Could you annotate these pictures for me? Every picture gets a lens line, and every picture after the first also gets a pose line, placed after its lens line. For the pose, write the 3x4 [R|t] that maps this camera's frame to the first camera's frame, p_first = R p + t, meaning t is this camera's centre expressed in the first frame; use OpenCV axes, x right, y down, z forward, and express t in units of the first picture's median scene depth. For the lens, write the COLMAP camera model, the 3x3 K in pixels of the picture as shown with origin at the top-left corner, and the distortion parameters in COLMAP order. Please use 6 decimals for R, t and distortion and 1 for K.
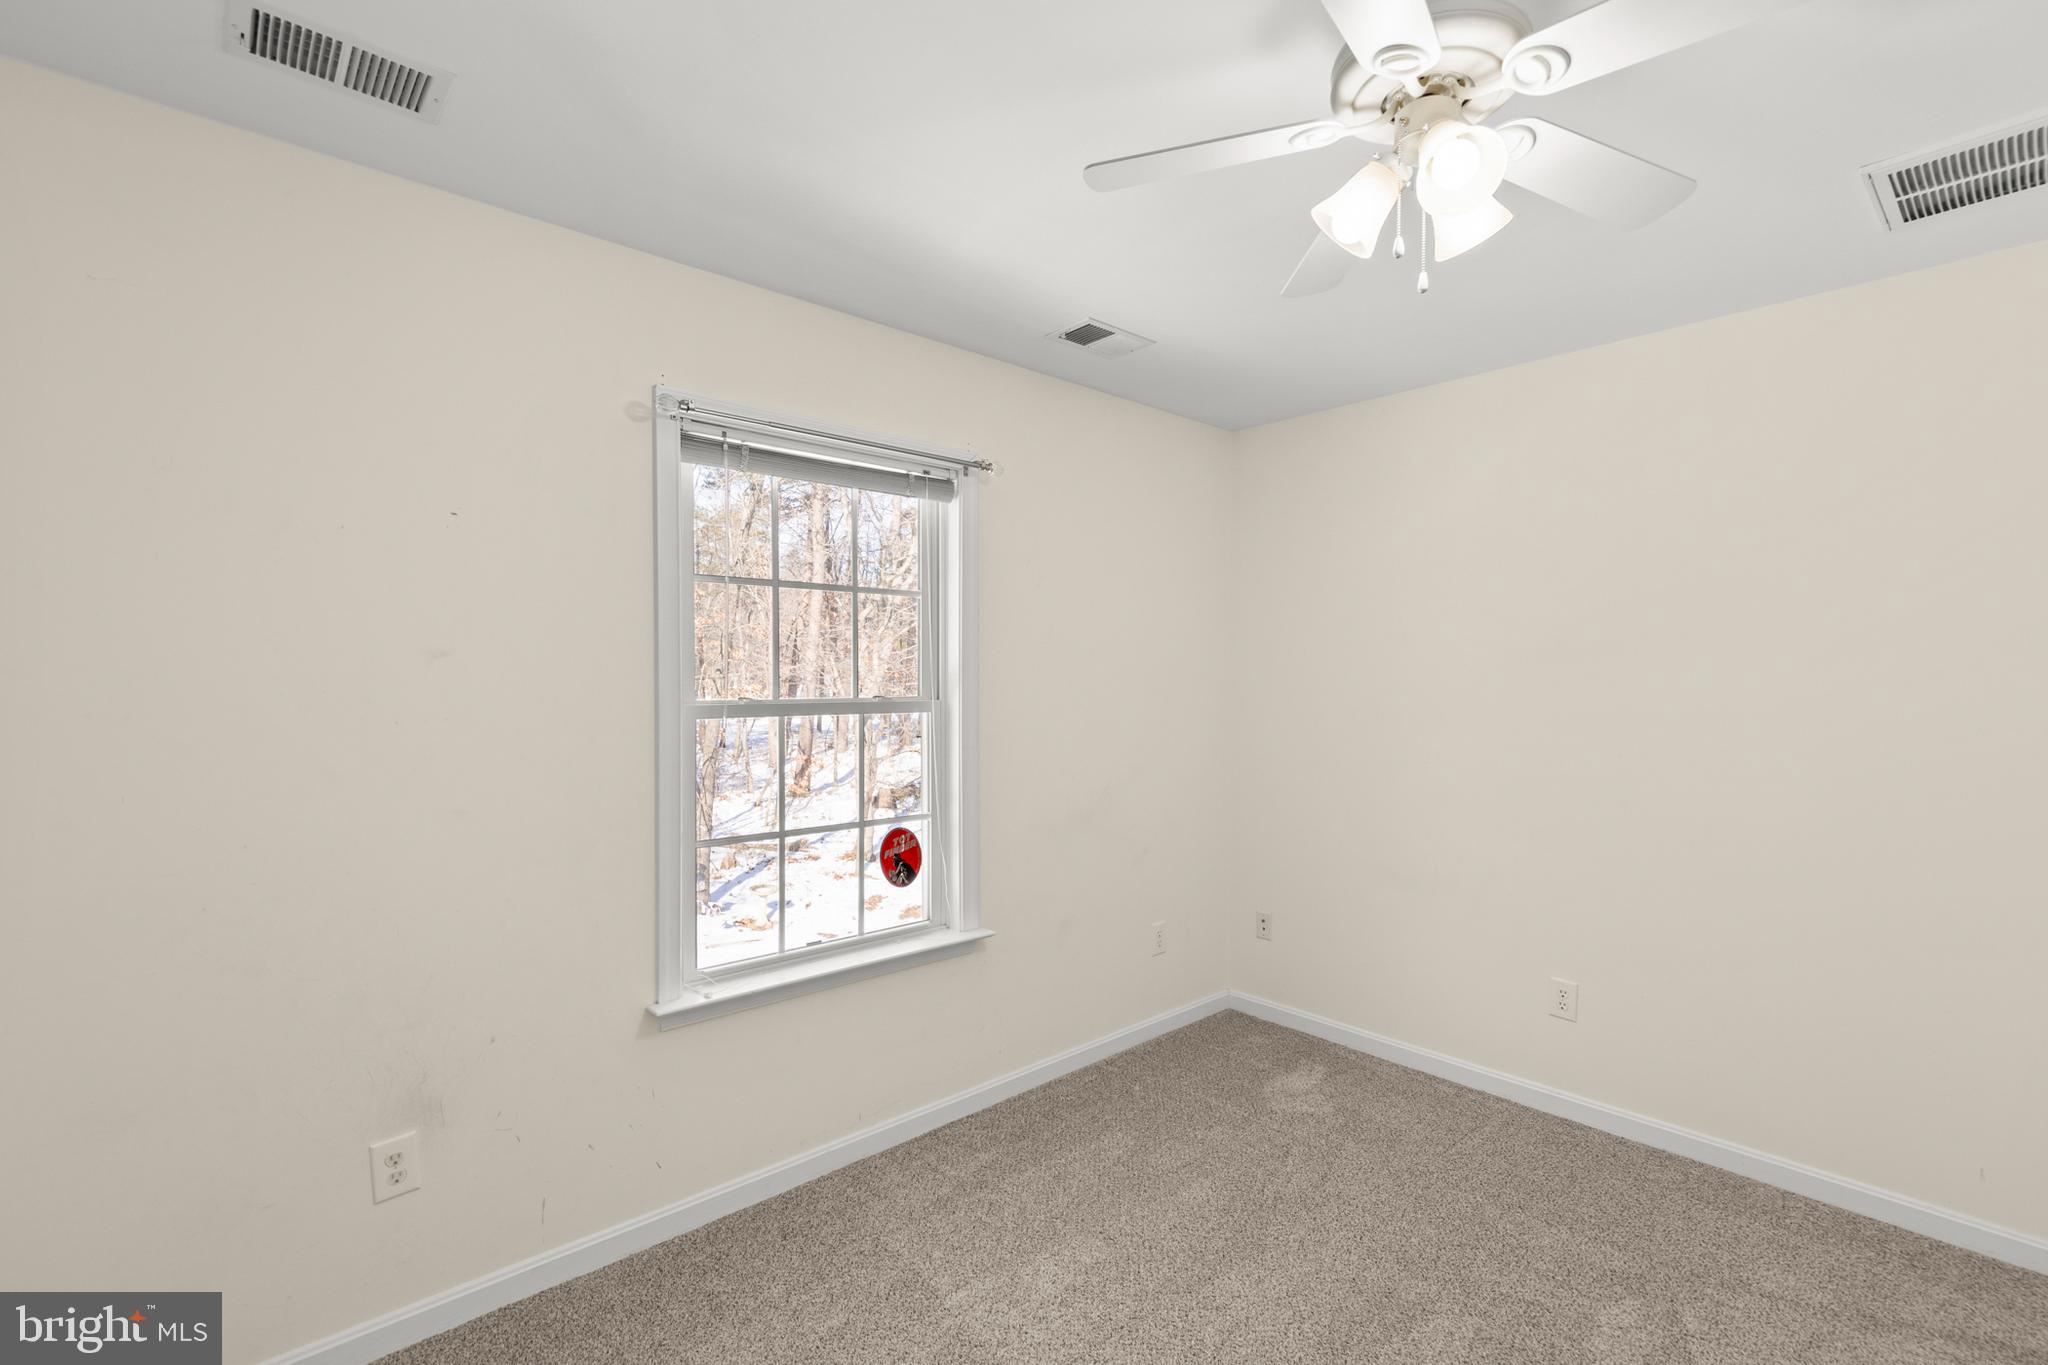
lens RADIAL K [[840.6, 0, 1027.4], [0, 840.6, 666.0], [0, 0, 1]] dist [0.002565, -0.000620]
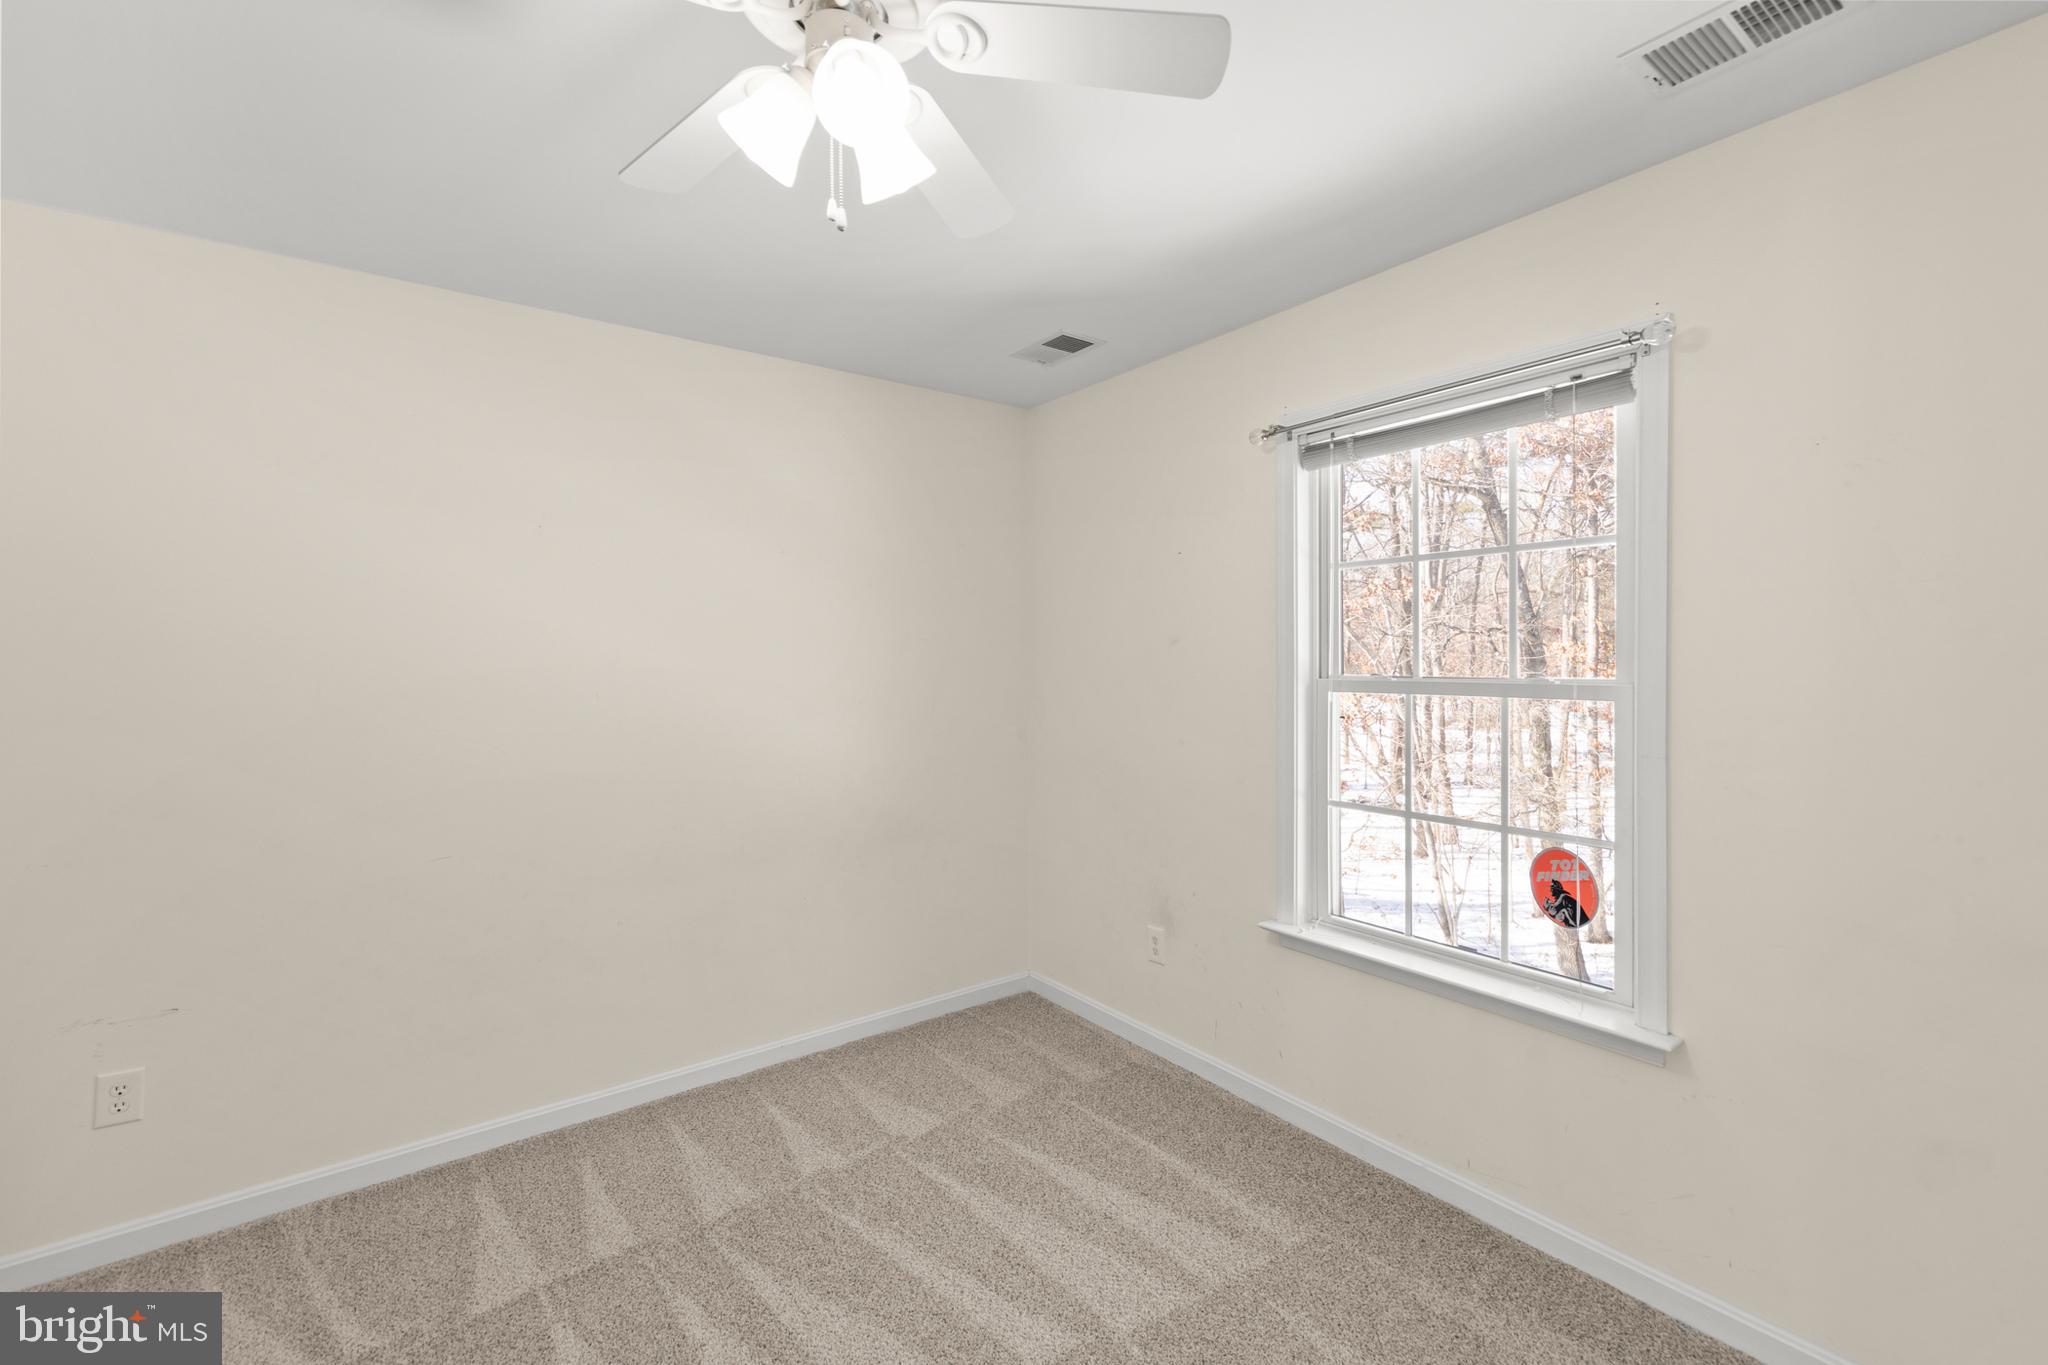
lens RADIAL K [[871.2, 0, 1028.4], [0, 871.2, 655.1], [0, 0, 1]] dist [0.003479, 0.000146]
pose [[-0.043827, -0.004407, -0.999029, 0.707192], [0.017062, 0.999841, -0.005159, 0.010757], [0.998893, -0.017272, -0.043745, 0.577043]]
